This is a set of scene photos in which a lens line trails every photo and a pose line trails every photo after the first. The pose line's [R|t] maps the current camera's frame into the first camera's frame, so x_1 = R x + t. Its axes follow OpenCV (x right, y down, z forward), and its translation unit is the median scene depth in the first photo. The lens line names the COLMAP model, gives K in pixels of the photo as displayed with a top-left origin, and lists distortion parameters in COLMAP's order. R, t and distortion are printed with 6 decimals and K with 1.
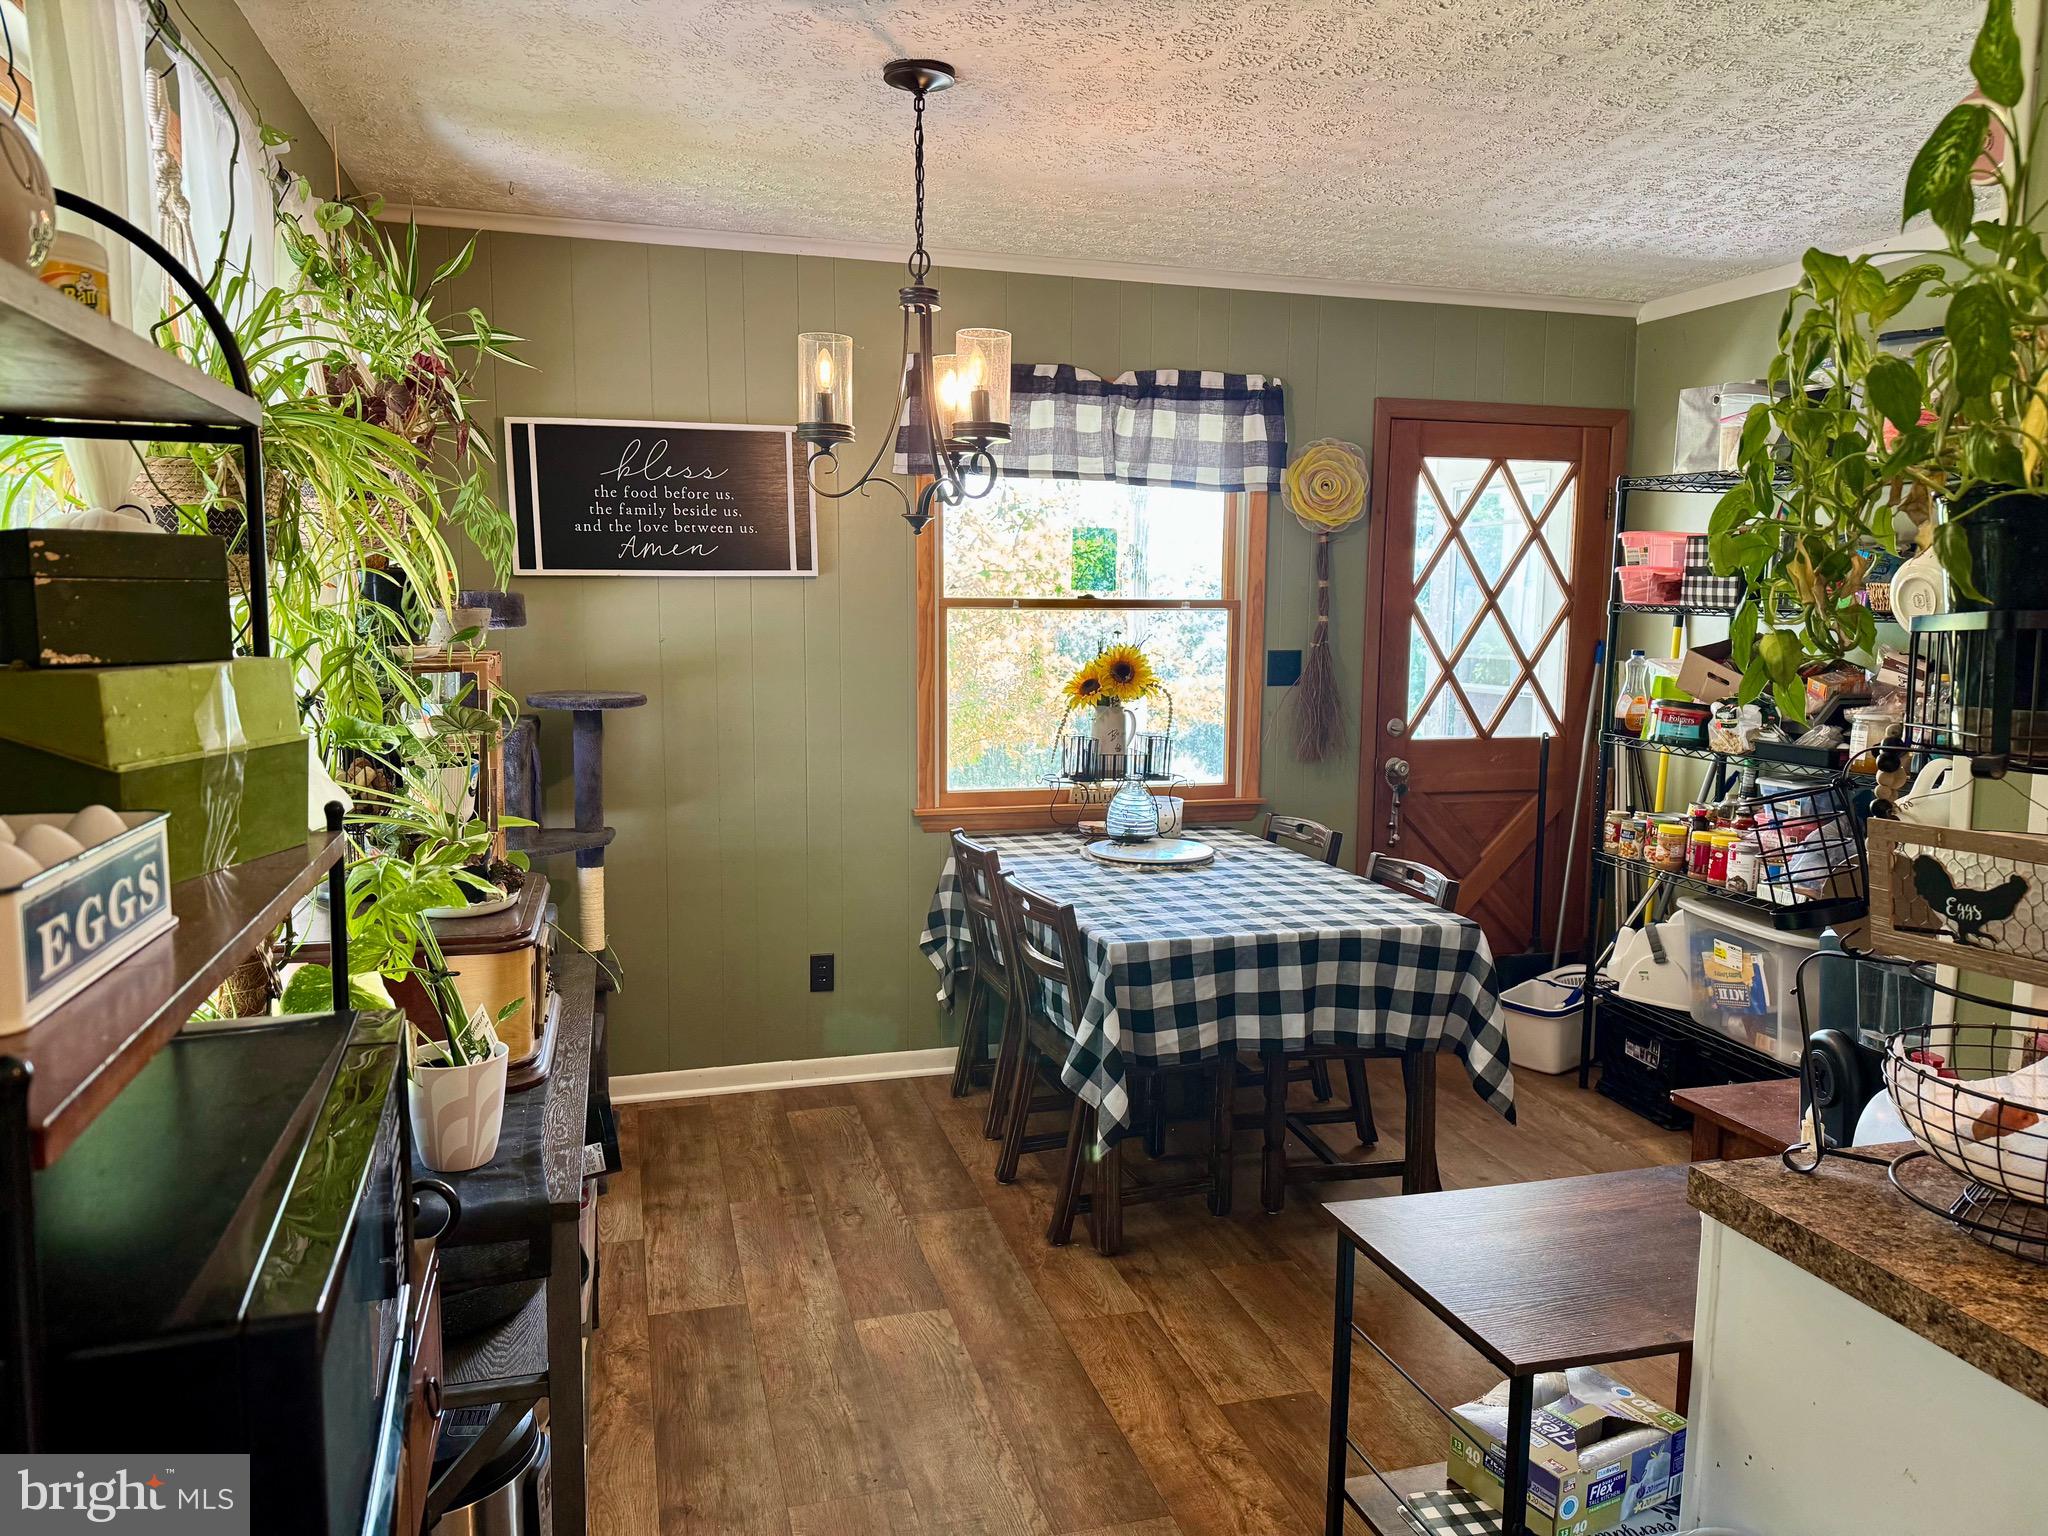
lens RADIAL K [[1434.8, 0, 1023.3], [0, 1434.8, 762.8], [0, 0, 1]] dist [0.107468, -0.122180]
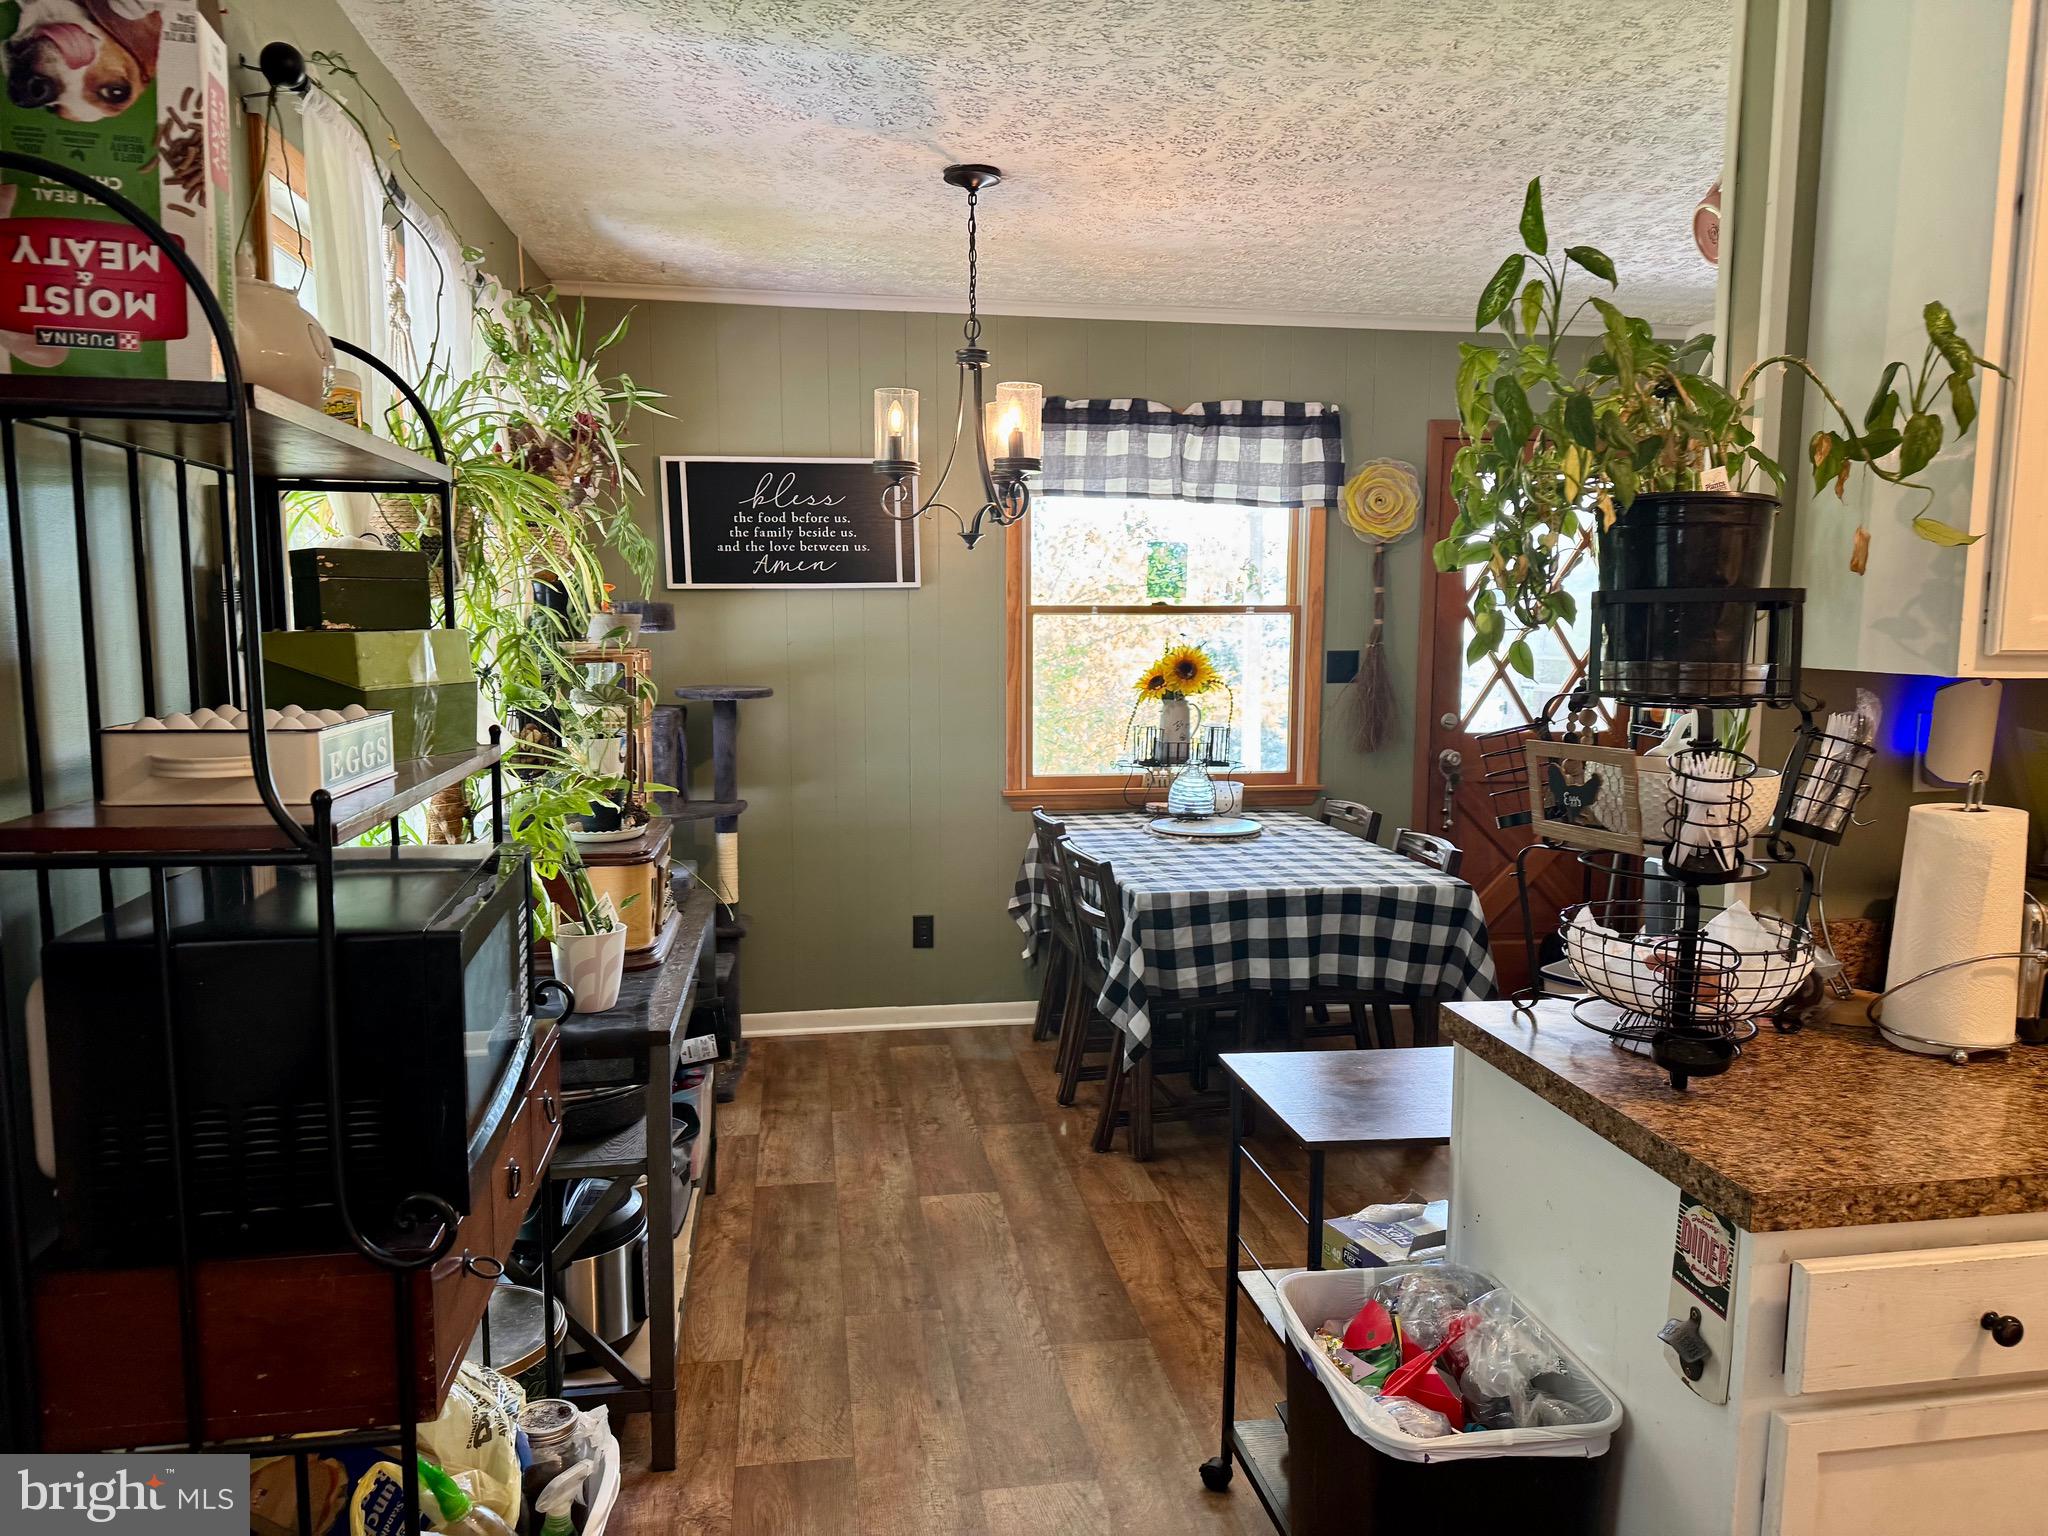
lens RADIAL K [[1452.3, 0, 1035.6], [0, 1452.3, 769.7], [0, 0, 1]] dist [0.207234, -0.381428]
pose [[0.992808, 0.006580, -0.119539, 0.114030], [-0.007656, 0.999934, -0.008548, 0.033565], [0.119475, 0.009402, 0.992793, -0.195941]]
